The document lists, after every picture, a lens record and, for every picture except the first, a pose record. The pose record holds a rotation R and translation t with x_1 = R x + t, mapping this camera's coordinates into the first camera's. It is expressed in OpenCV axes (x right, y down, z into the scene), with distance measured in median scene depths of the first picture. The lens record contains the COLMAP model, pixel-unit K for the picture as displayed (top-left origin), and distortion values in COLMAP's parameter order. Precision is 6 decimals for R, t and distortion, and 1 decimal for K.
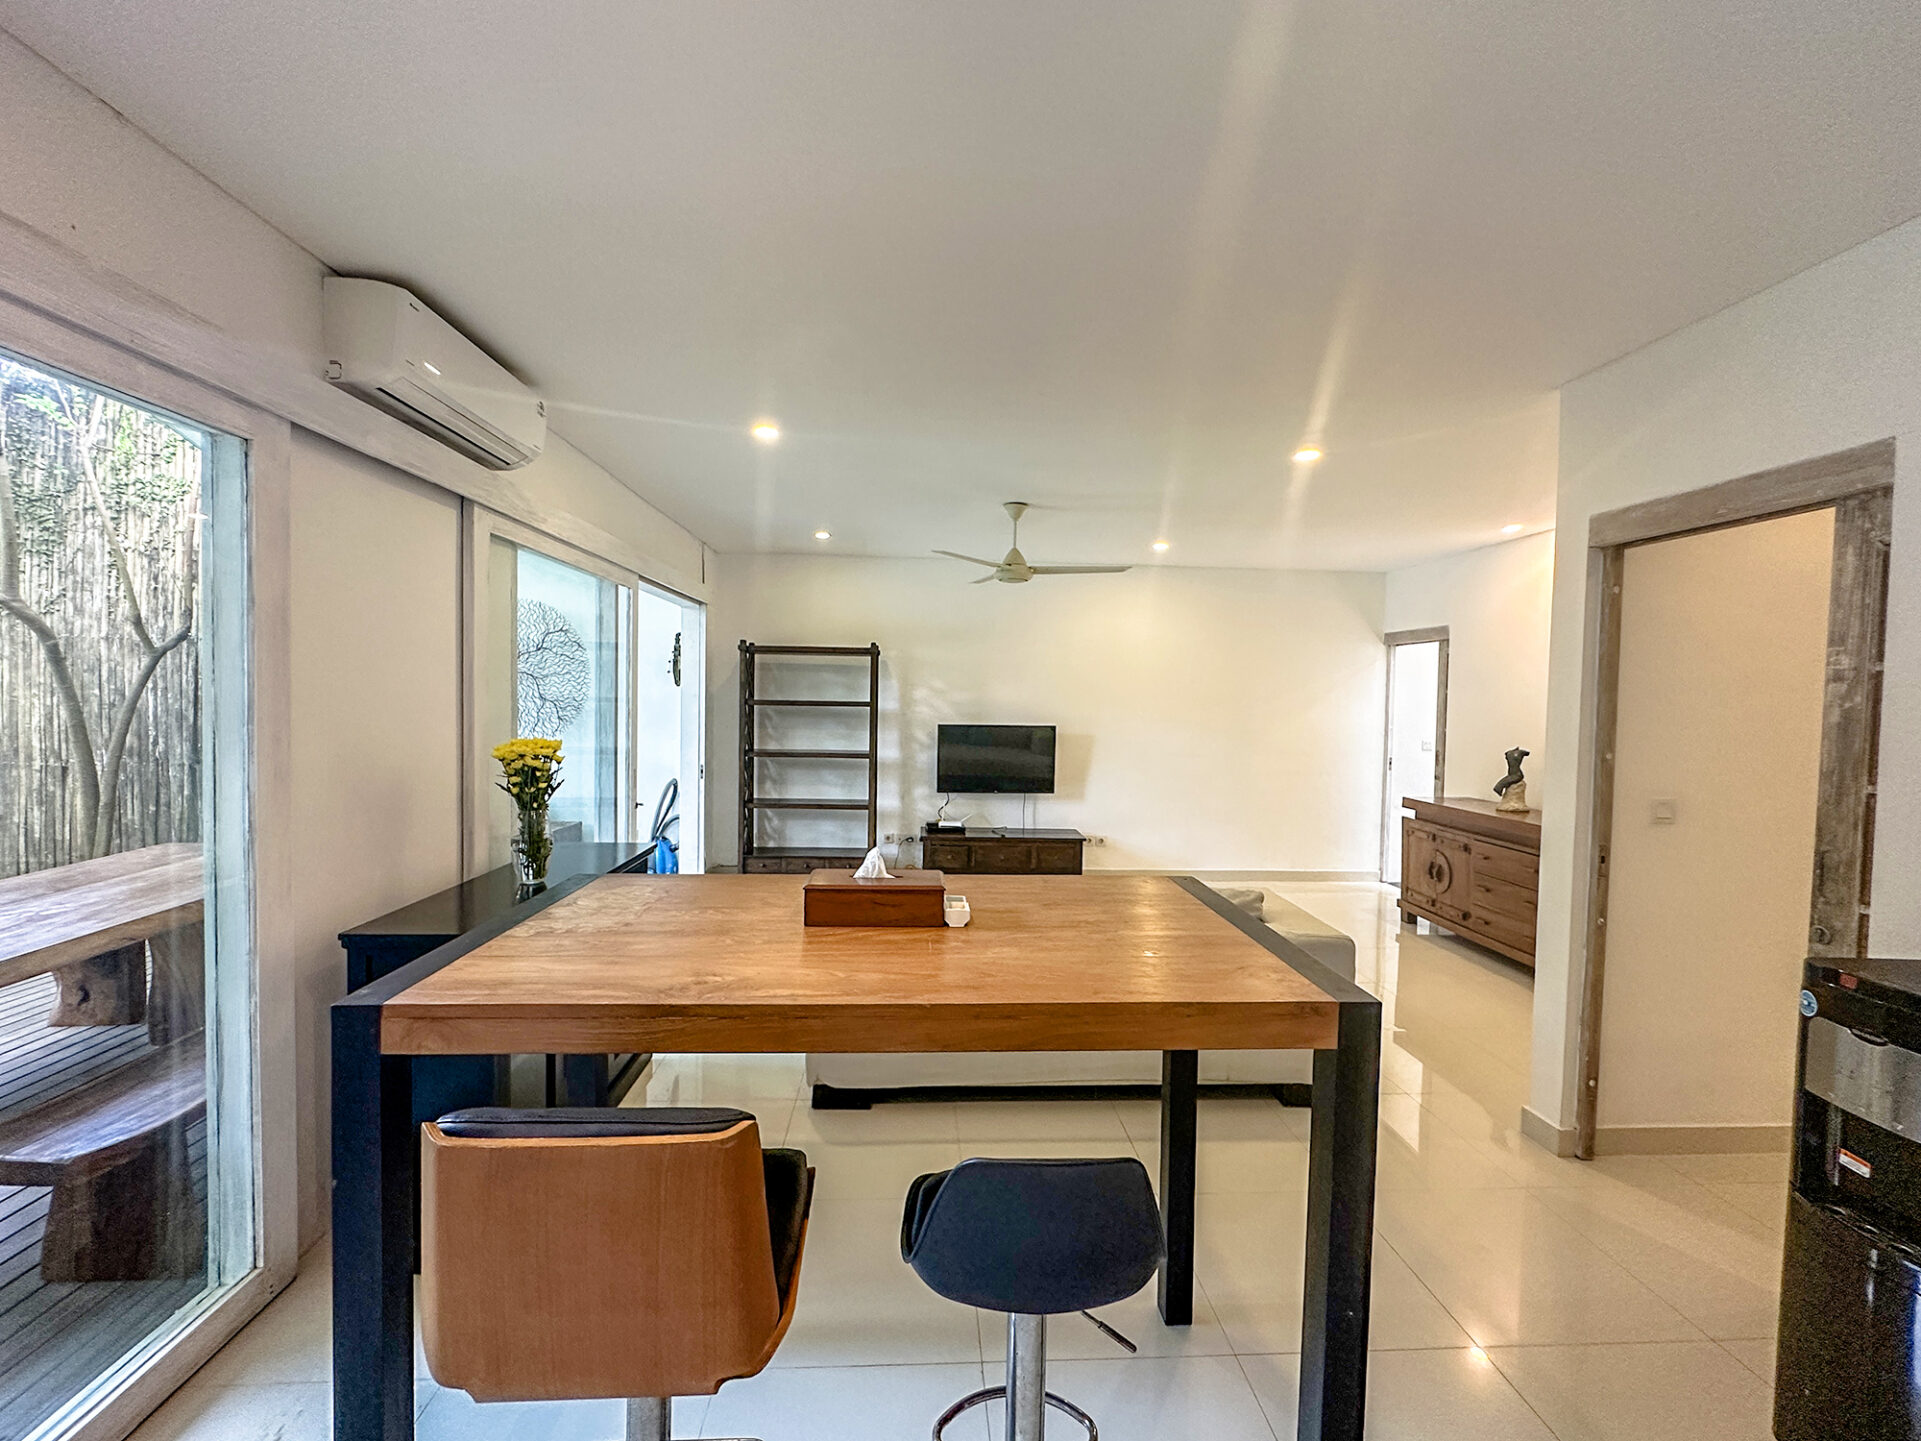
lens RADIAL K [[787.7, 0, 960.5], [0, 787.7, 720.5], [0, 0, 1]] dist [-0.001142, 0.000049]
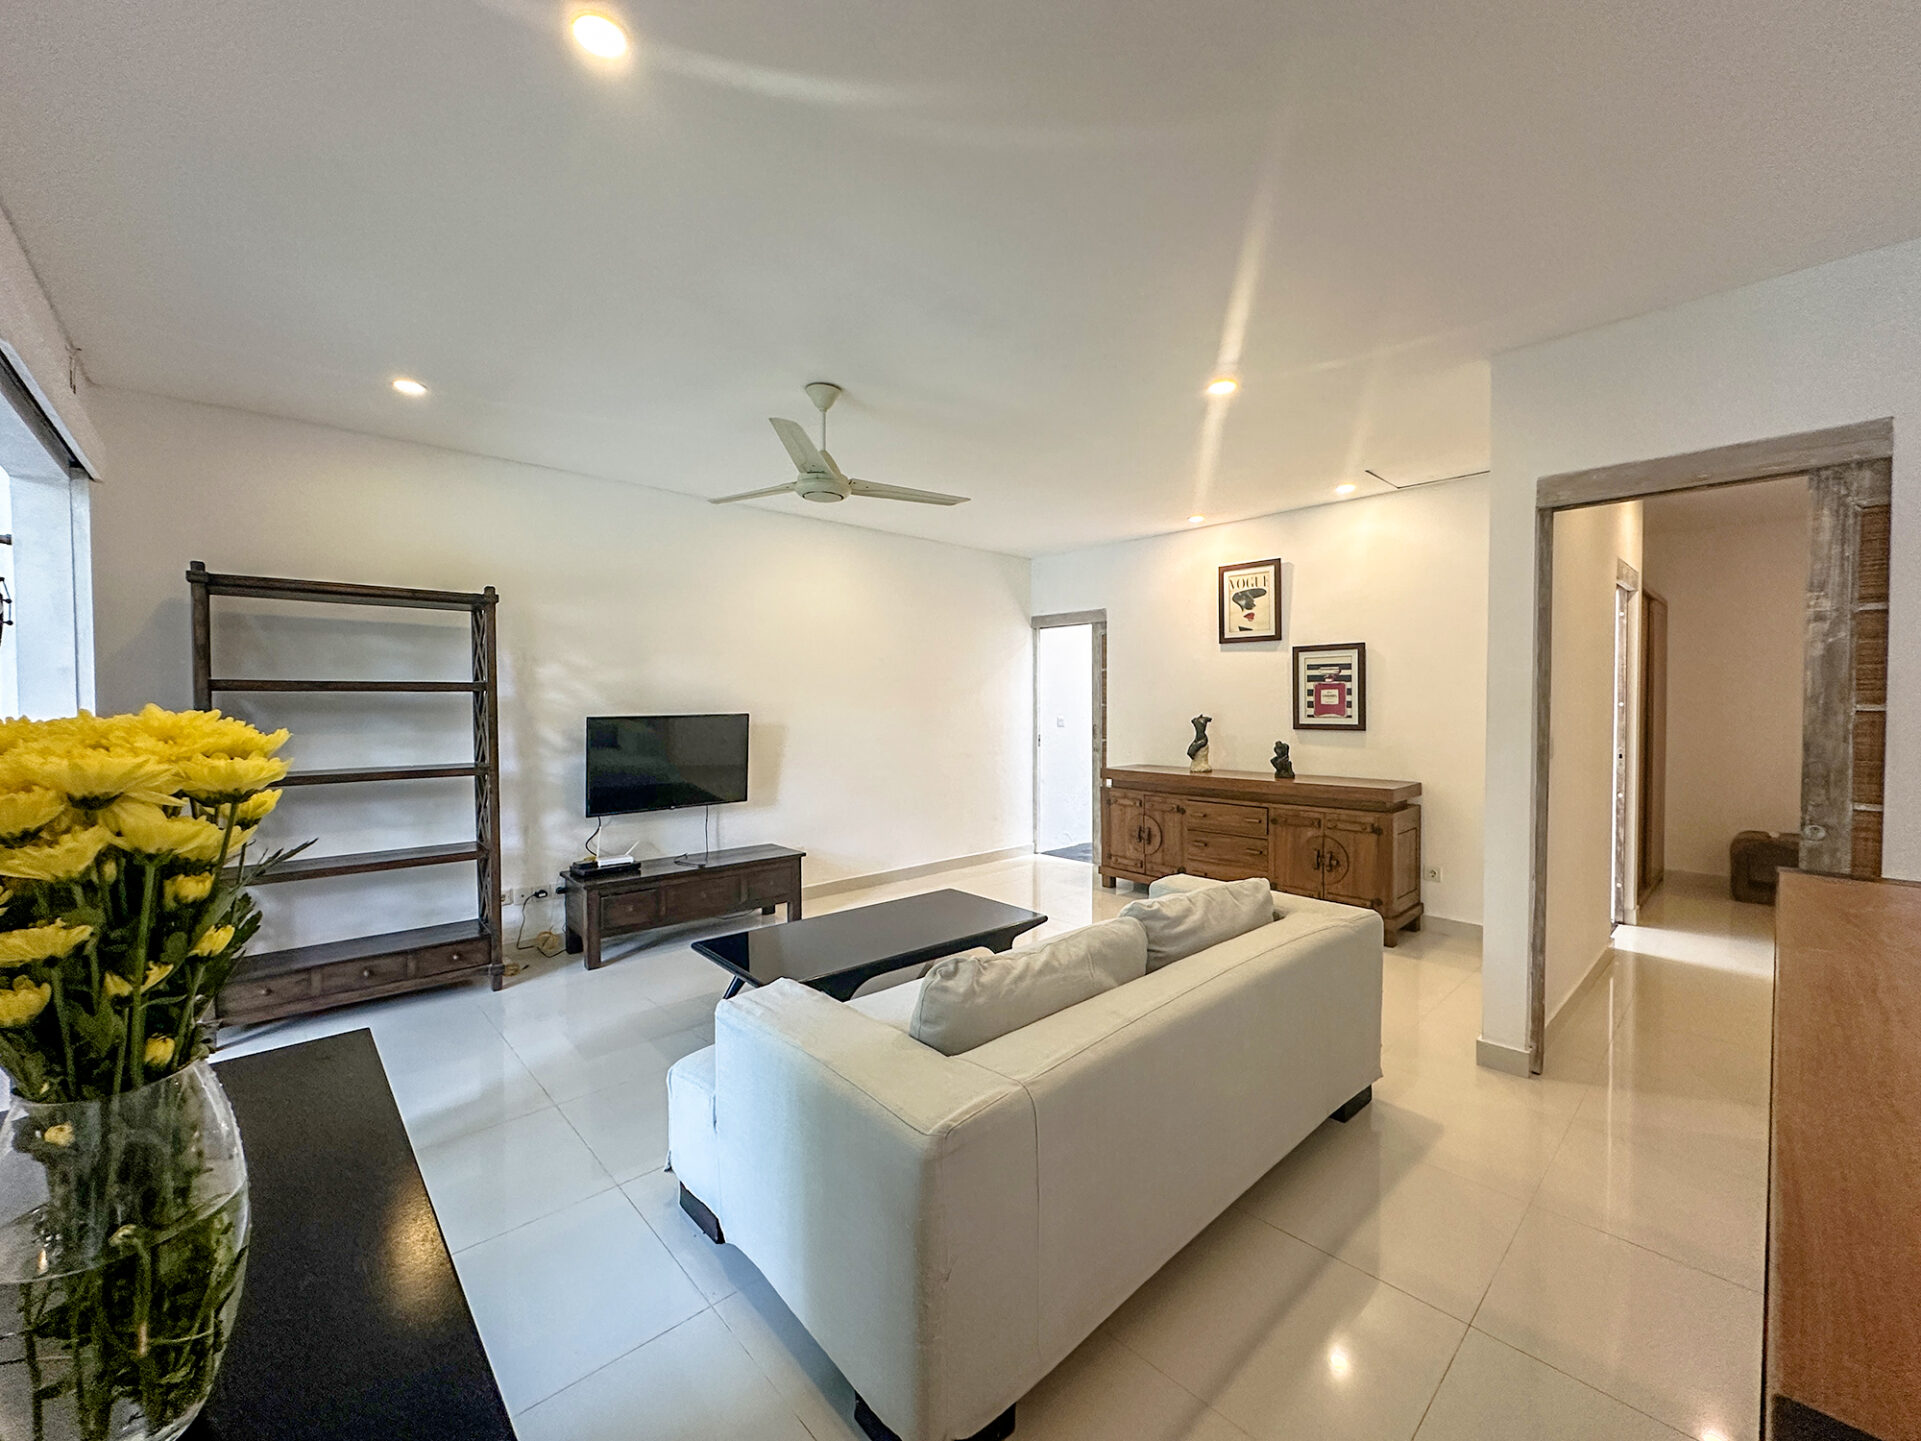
lens RADIAL K [[768.2, 0, 960.5], [0, 768.2, 720.5], [0, 0, 1]] dist [-0.003982, 0.000464]
pose [[0.770571, -0.036559, 0.636305, -0.276744], [0.037315, 0.999229, 0.012222, 0.016766], [-0.636261, 0.014326, 0.771341, 0.397877]]
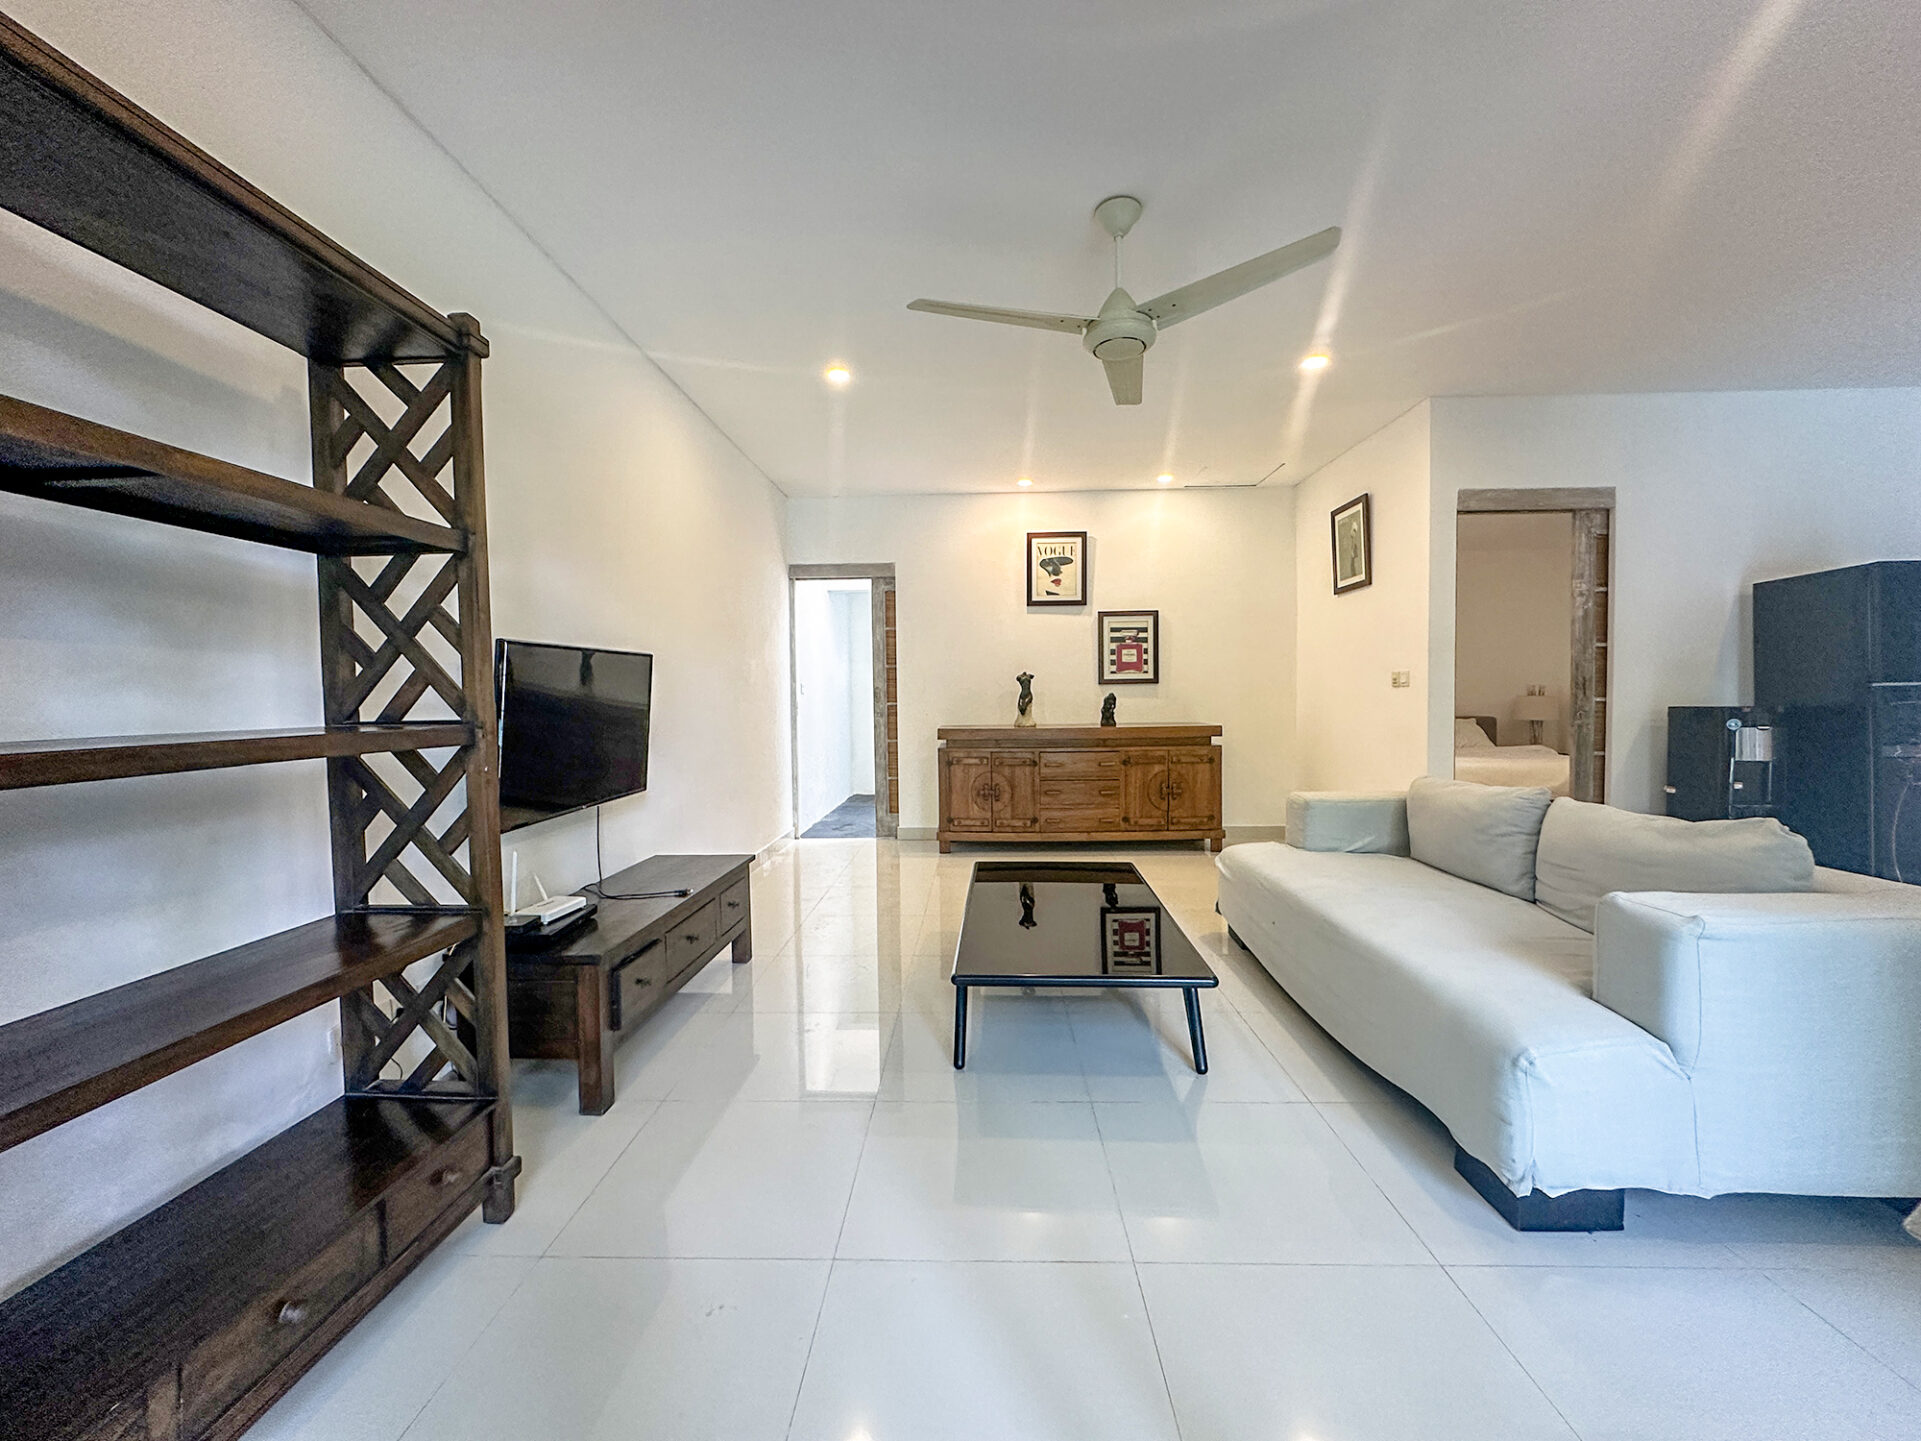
lens RADIAL K [[768.2, 0, 960.5], [0, 768.2, 720.5], [0, 0, 1]] dist [-0.003982, 0.000464]
pose [[0.089164, -0.055604, 0.994464, -0.478817], [0.044170, 0.997679, 0.051823, 0.044922], [-0.995037, 0.039305, 0.091413, 1.064105]]
